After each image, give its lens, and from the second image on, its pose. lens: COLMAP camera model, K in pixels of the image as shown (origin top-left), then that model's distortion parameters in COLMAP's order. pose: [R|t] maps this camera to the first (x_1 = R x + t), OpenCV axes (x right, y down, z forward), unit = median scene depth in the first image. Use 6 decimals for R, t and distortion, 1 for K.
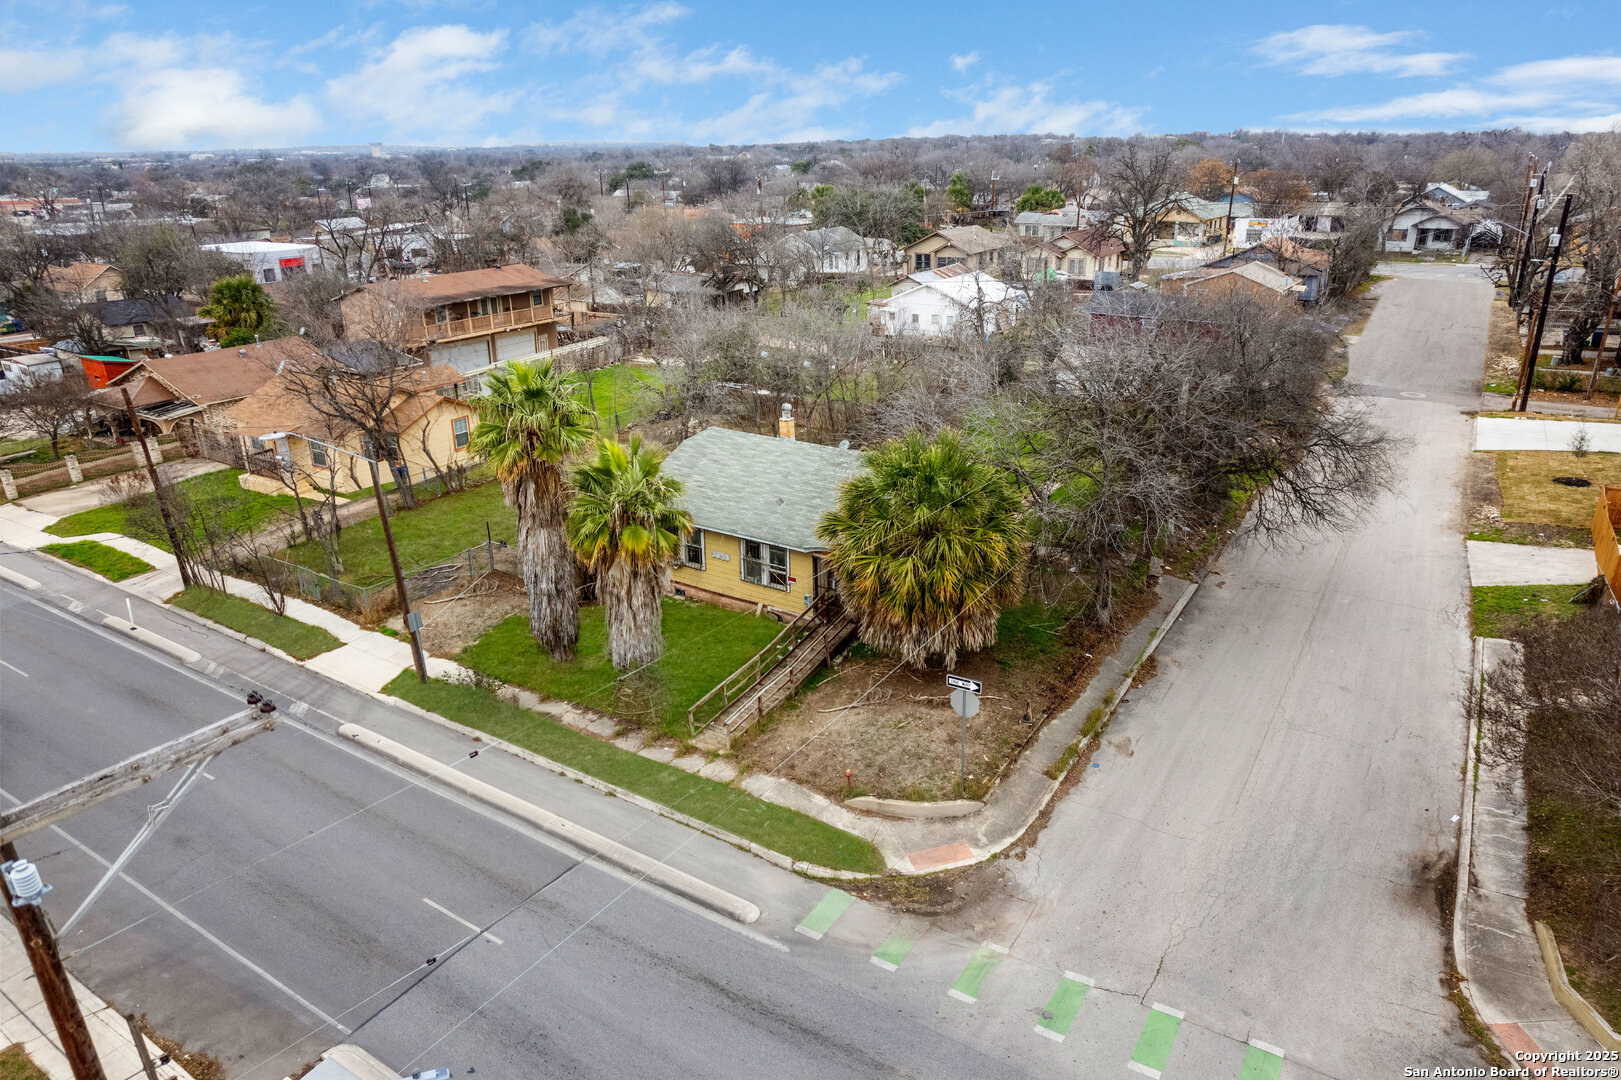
lens RADIAL K [[1036.4, 0, 810.5], [0, 1036.4, 540.0], [0, 0, 1]] dist [-0.084950, 0.078845]
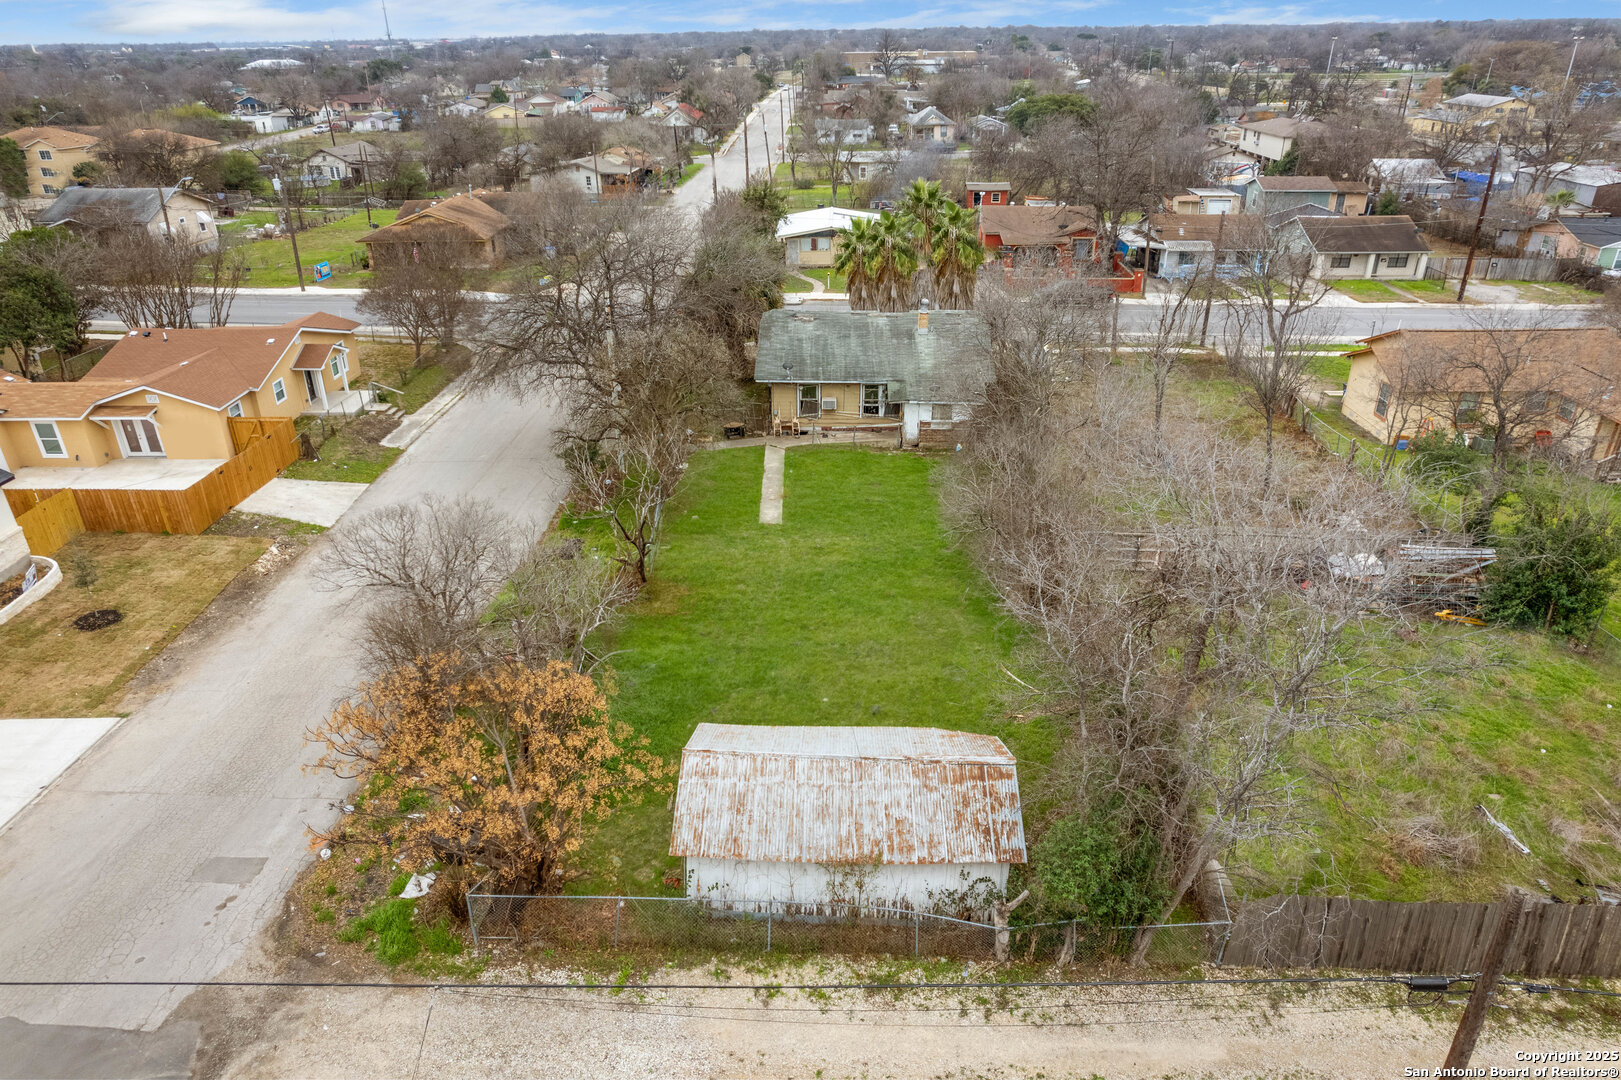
lens RADIAL K [[1036.4, 0, 810.5], [0, 1036.4, 540.0], [0, 0, 1]] dist [-0.084950, 0.078845]
pose [[-0.851665, 0.255857, -0.457388, 0.797795], [-0.164059, 0.698716, 0.696334, -0.841324], [0.497746, 0.668082, -0.553096, 2.006567]]
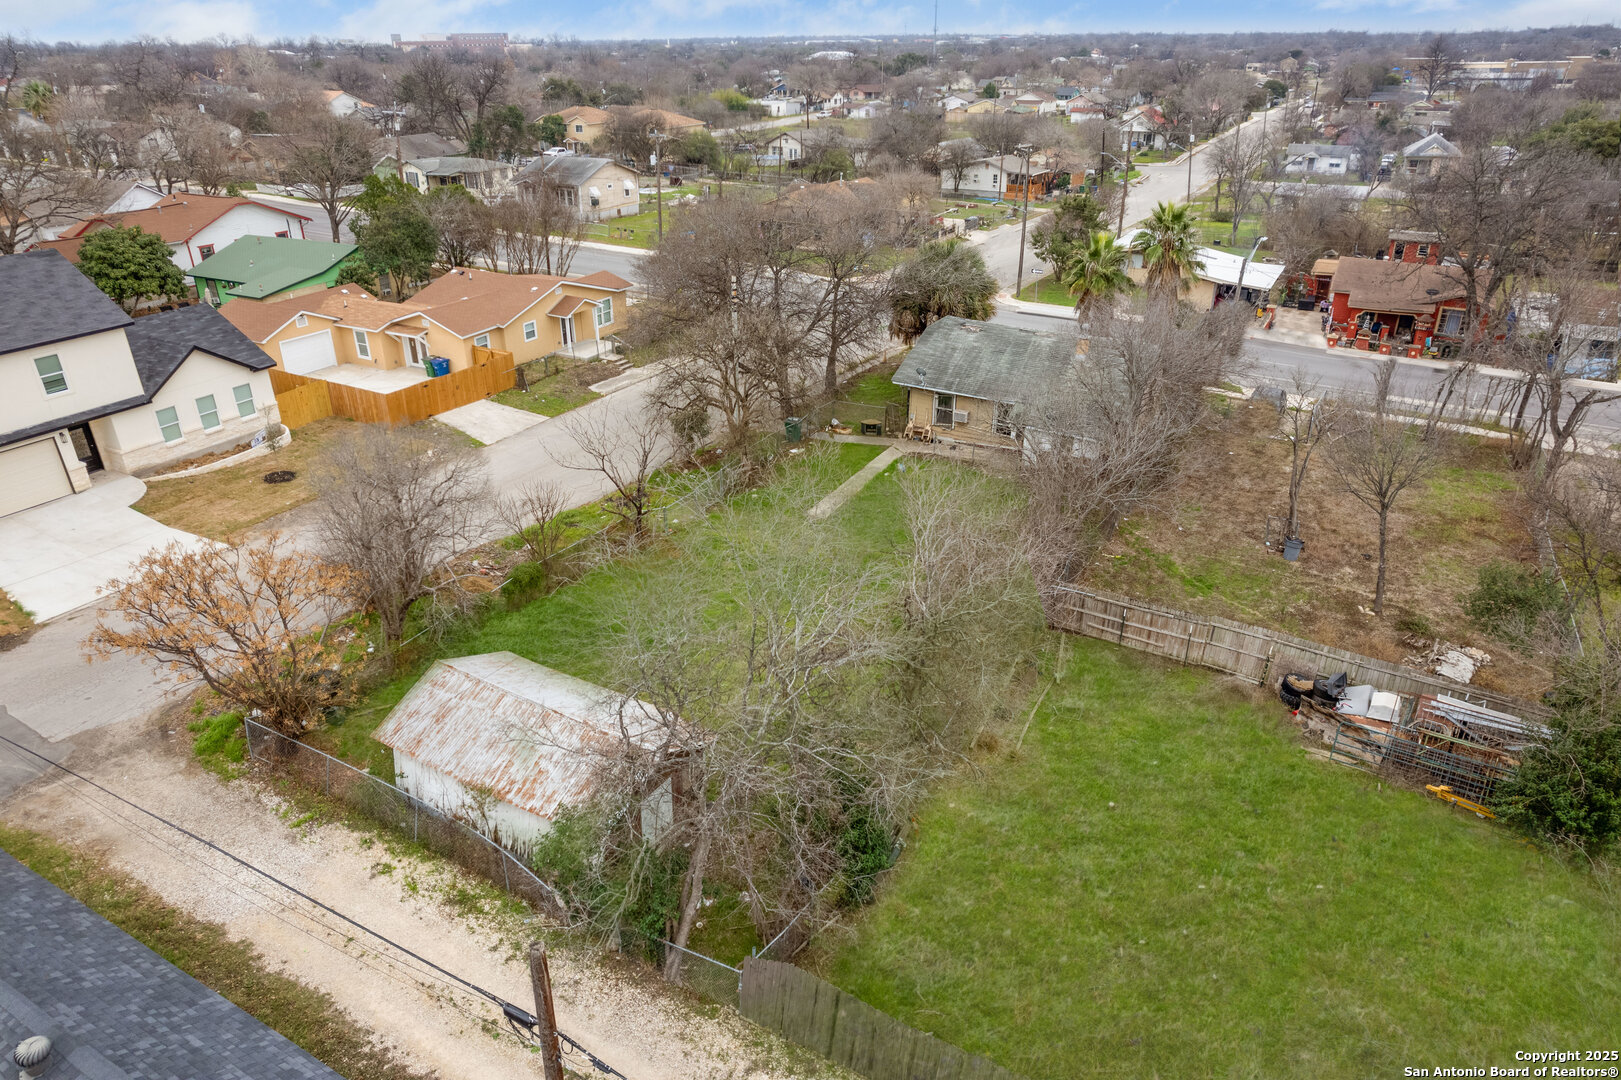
lens RADIAL K [[1036.4, 0, 810.5], [0, 1036.4, 540.0], [0, 0, 1]] dist [-0.084950, 0.078845]
pose [[-0.997709, 0.049383, -0.046238, 0.381826], [-0.000412, 0.679027, 0.734113, -0.894583], [0.067650, 0.732450, -0.677451, 2.152513]]
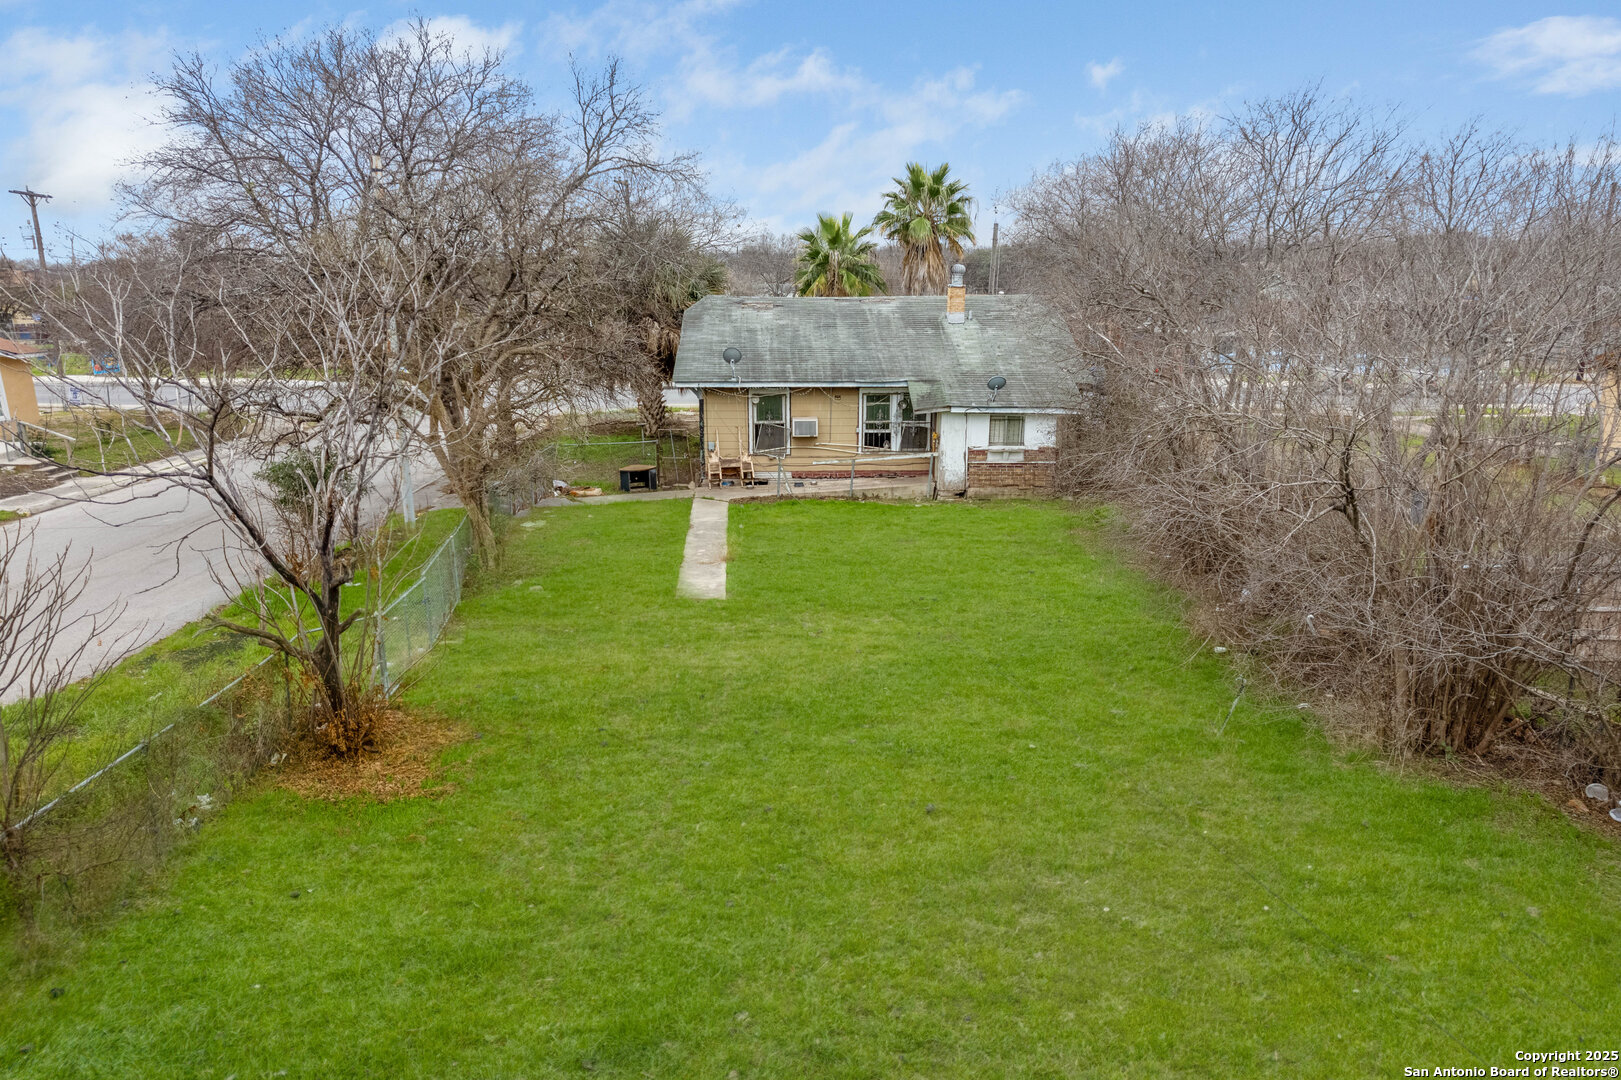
lens RADIAL K [[1036.4, 0, 810.5], [0, 1036.4, 540.0], [0, 0, 1]] dist [-0.084950, 0.078845]
pose [[-0.816154, 0.175834, -0.550432, 0.553254], [-0.185844, 0.822089, 0.538174, -0.382696], [0.547133, 0.541528, -0.638273, 1.696930]]
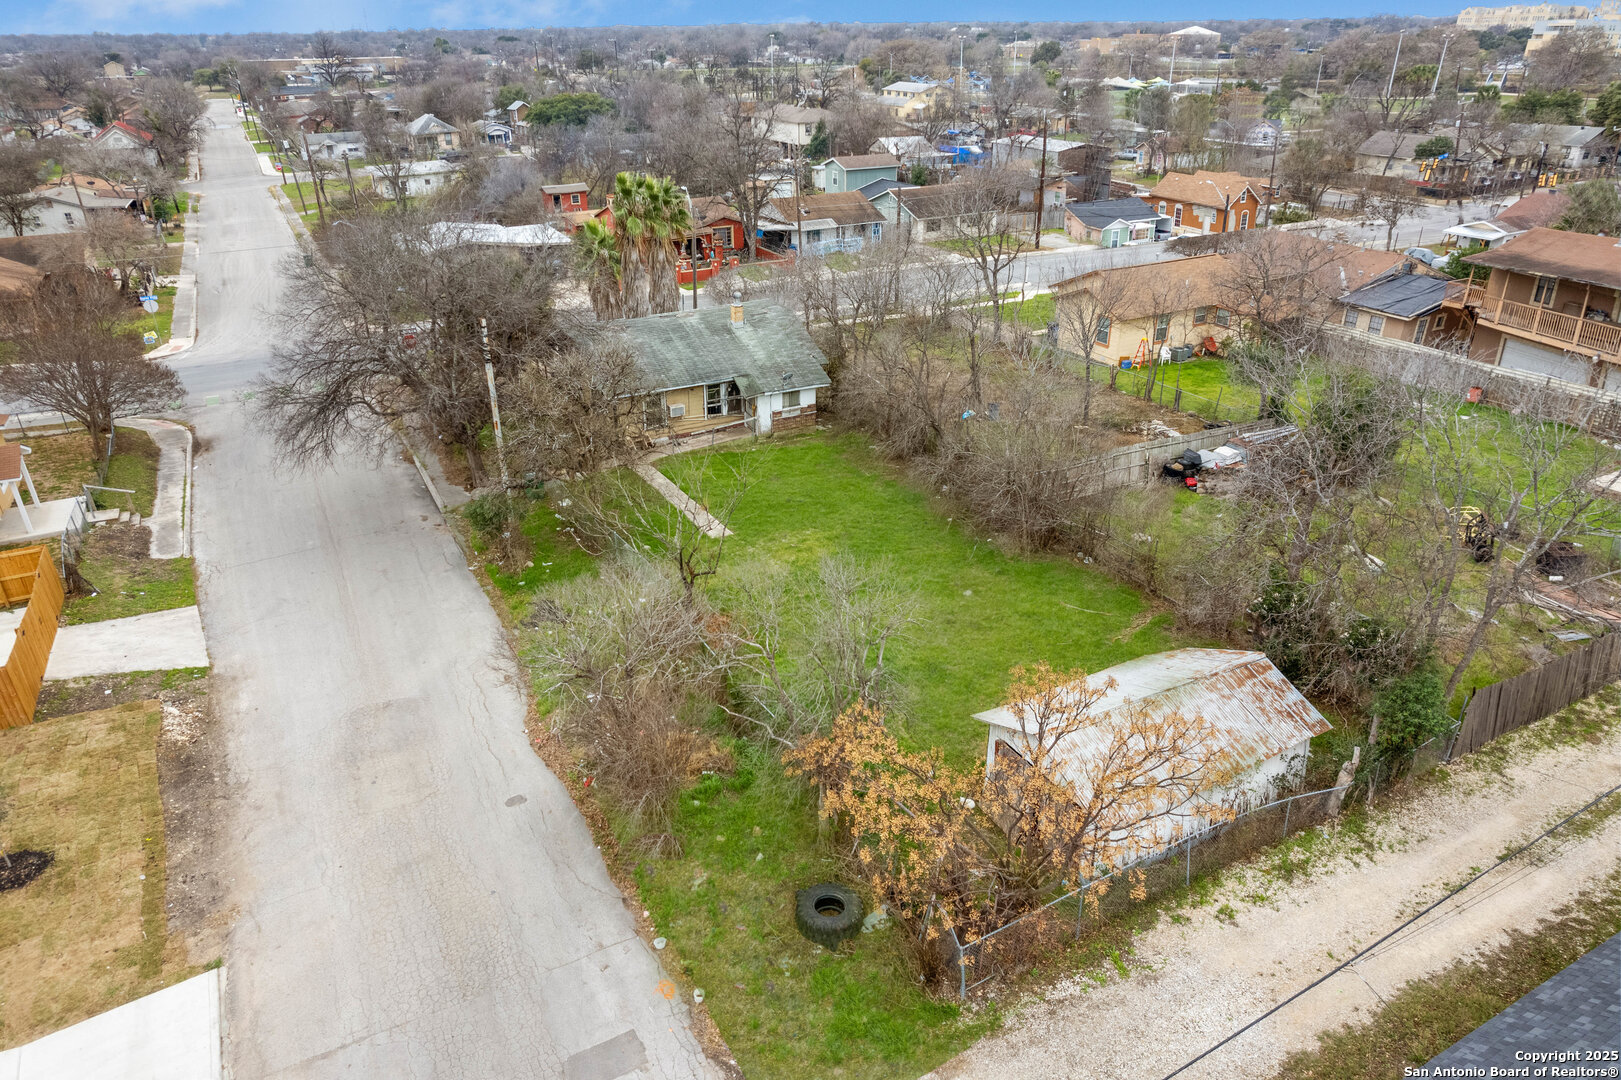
lens RADIAL K [[1036.4, 0, 810.5], [0, 1036.4, 540.0], [0, 0, 1]] dist [-0.084950, 0.078845]
pose [[-0.477981, 0.411533, -0.775999, 1.102550], [-0.298214, 0.754949, 0.584056, -0.716534], [0.826198, 0.510581, -0.238126, 1.688365]]
